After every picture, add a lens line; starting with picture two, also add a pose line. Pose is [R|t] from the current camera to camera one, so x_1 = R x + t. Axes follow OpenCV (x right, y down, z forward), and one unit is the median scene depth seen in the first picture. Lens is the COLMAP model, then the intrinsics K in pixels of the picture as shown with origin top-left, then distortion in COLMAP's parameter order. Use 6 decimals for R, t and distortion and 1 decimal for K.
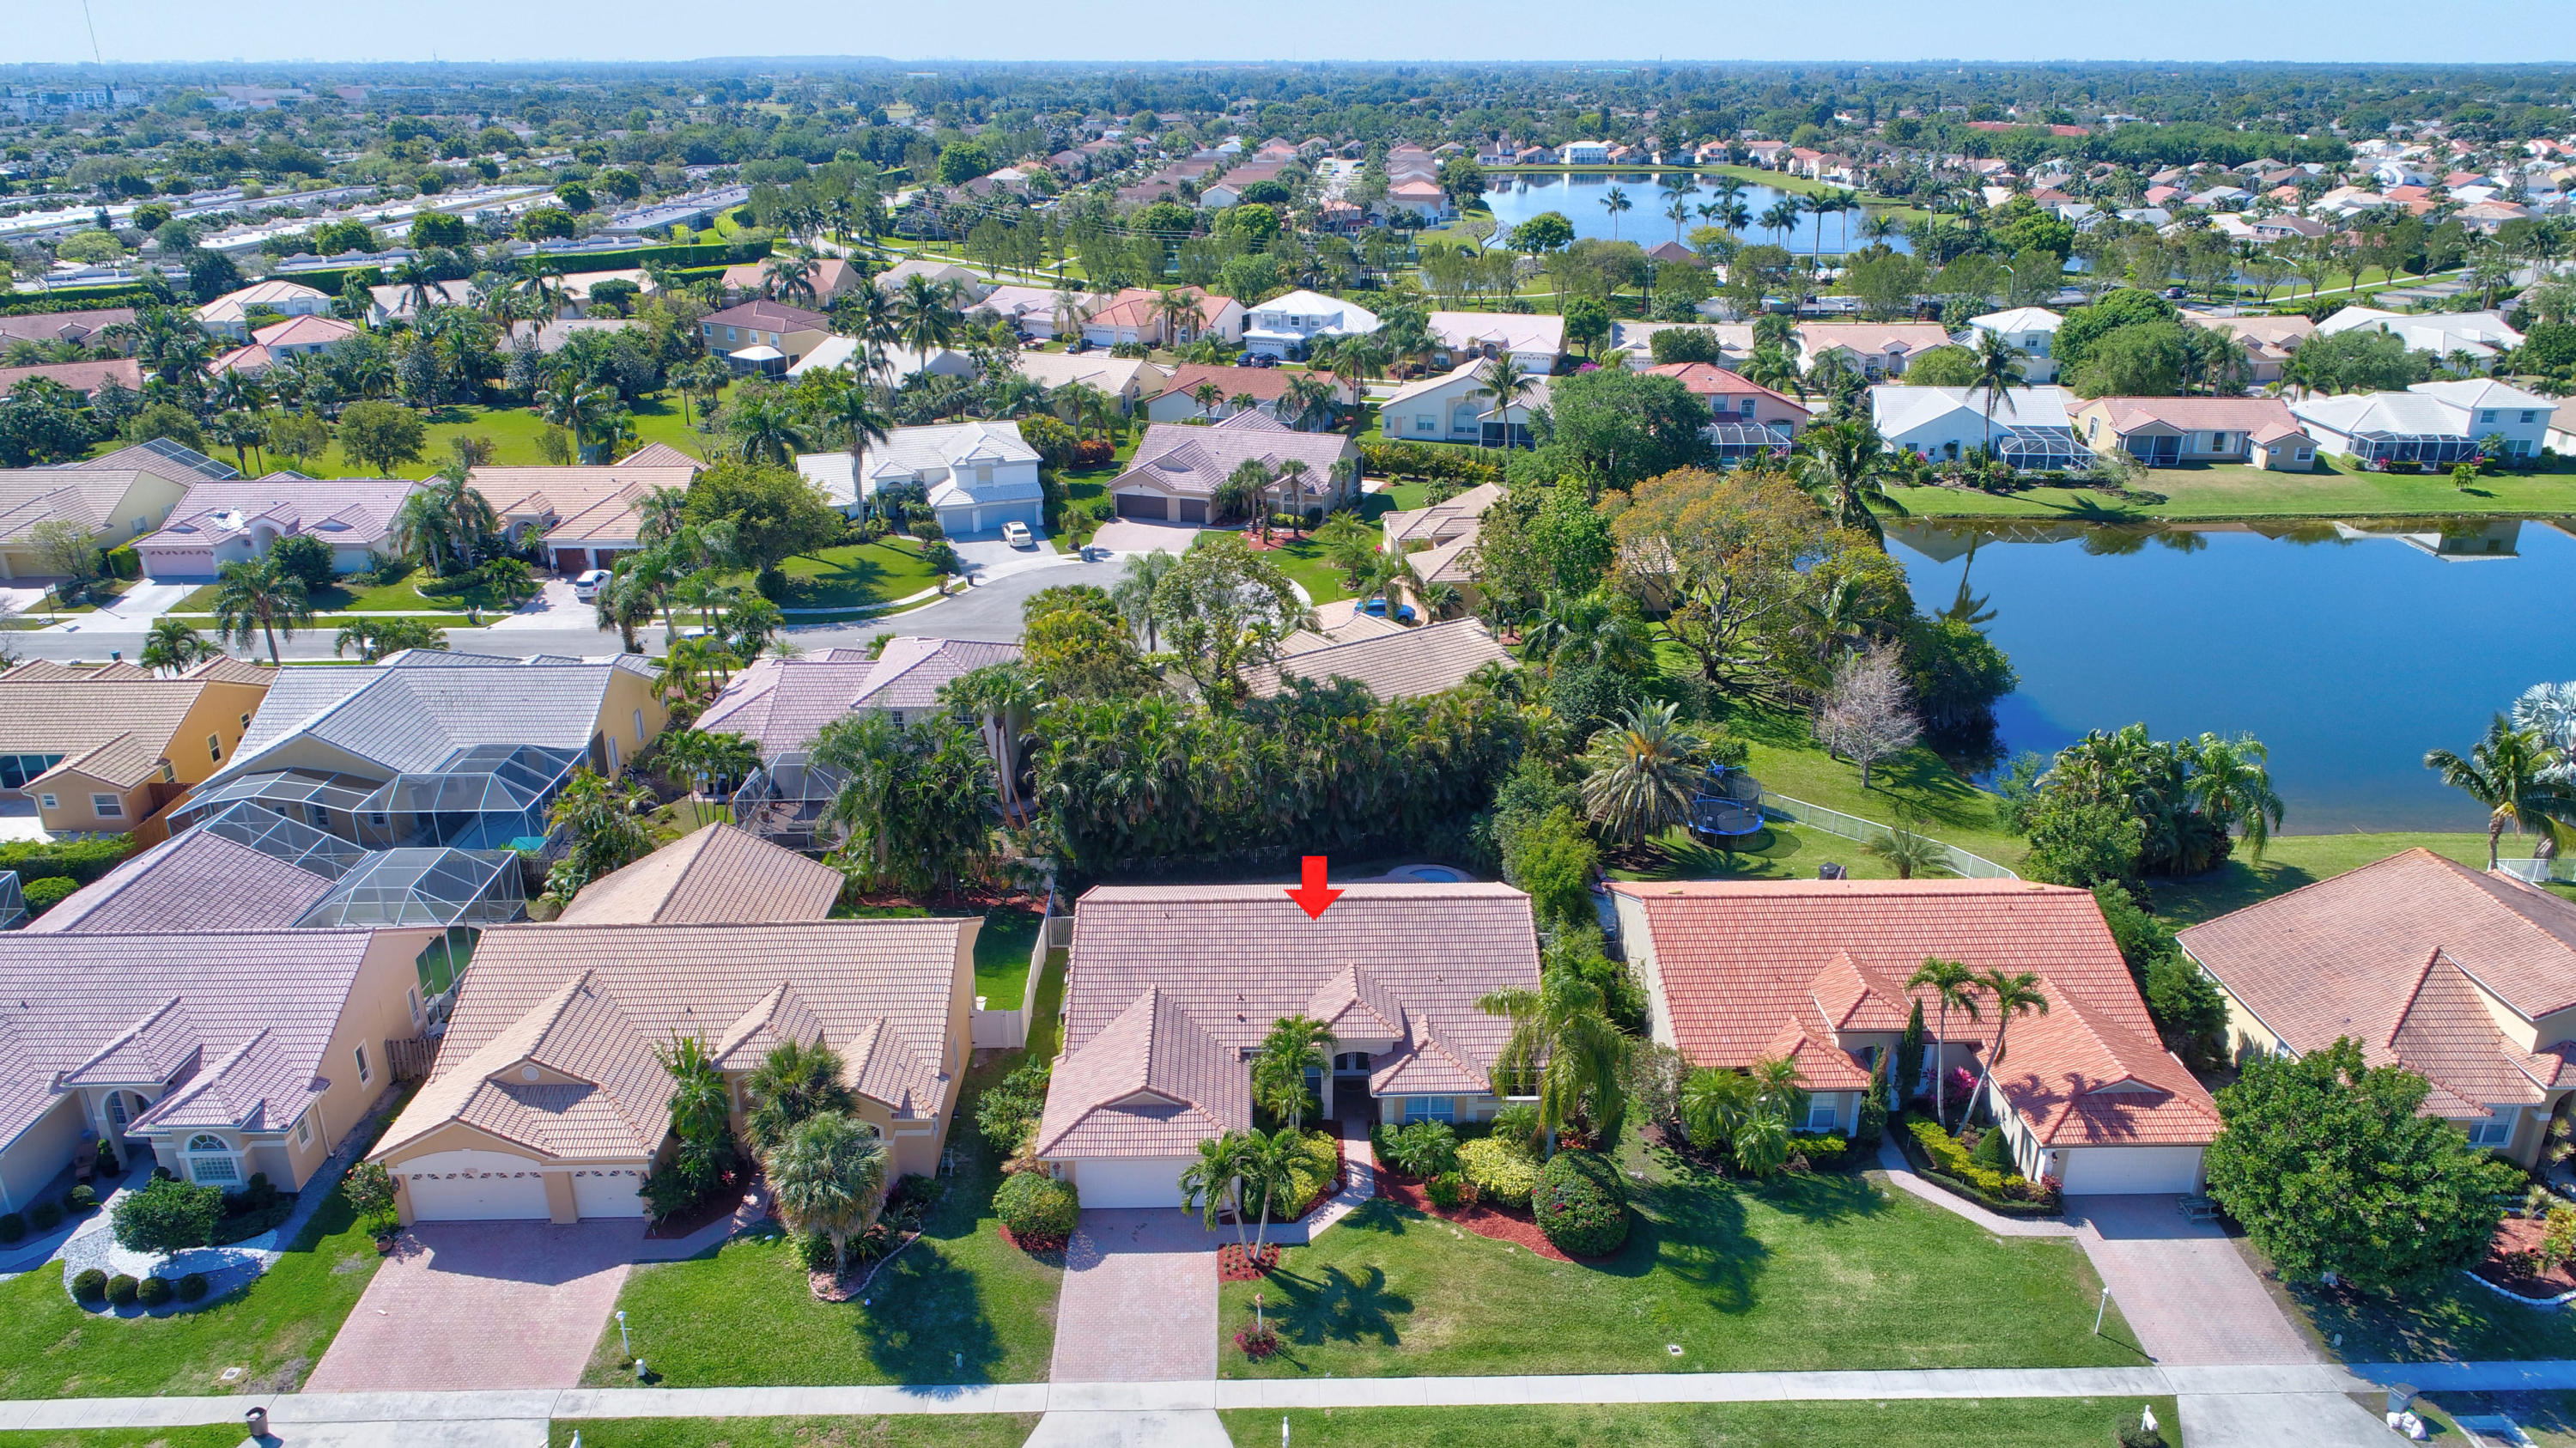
lens RADIAL K [[1786.8, 0, 1288.0], [0, 1786.8, 724.0], [0, 0, 1]] dist [0.000521, 0.006091]
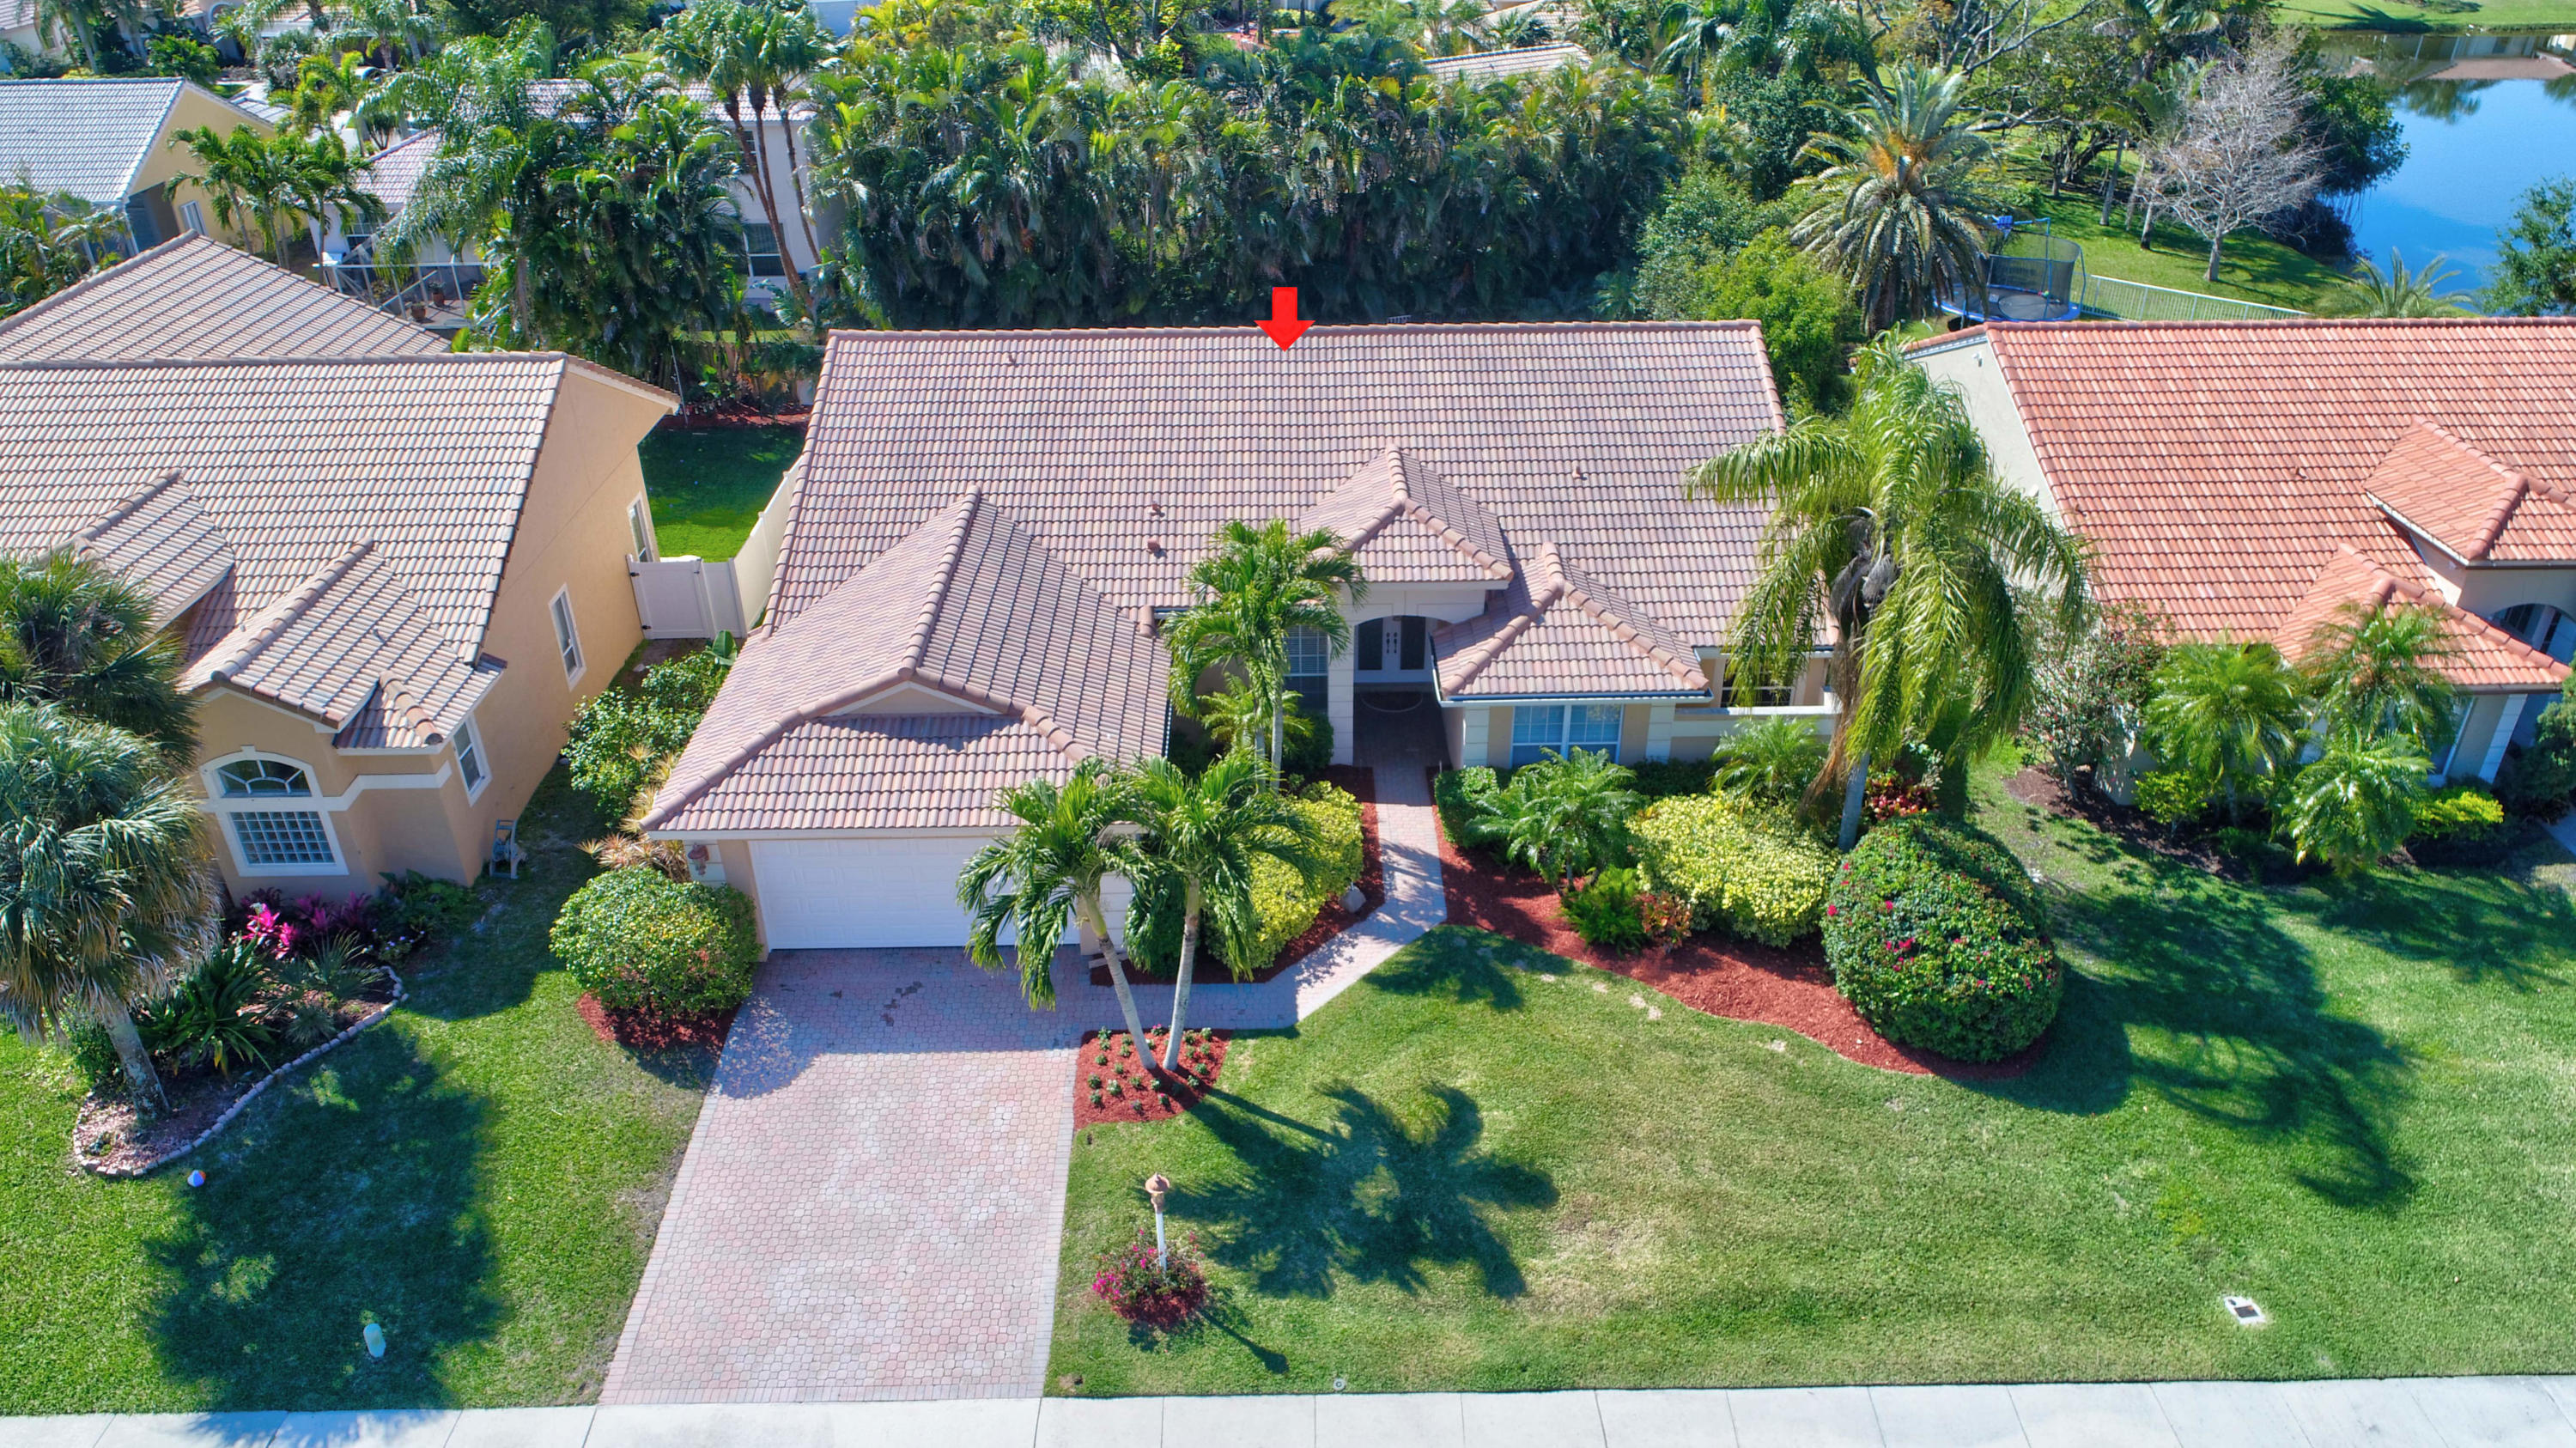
lens RADIAL K [[1786.8, 0, 1288.0], [0, 1786.8, 724.0], [0, 0, 1]] dist [0.000521, 0.006091]
pose [[0.999939, -0.001676, -0.010913, 0.014183], [0.003267, 0.989055, 0.147510, 0.153177], [0.010546, -0.147536, 0.989000, 0.579599]]
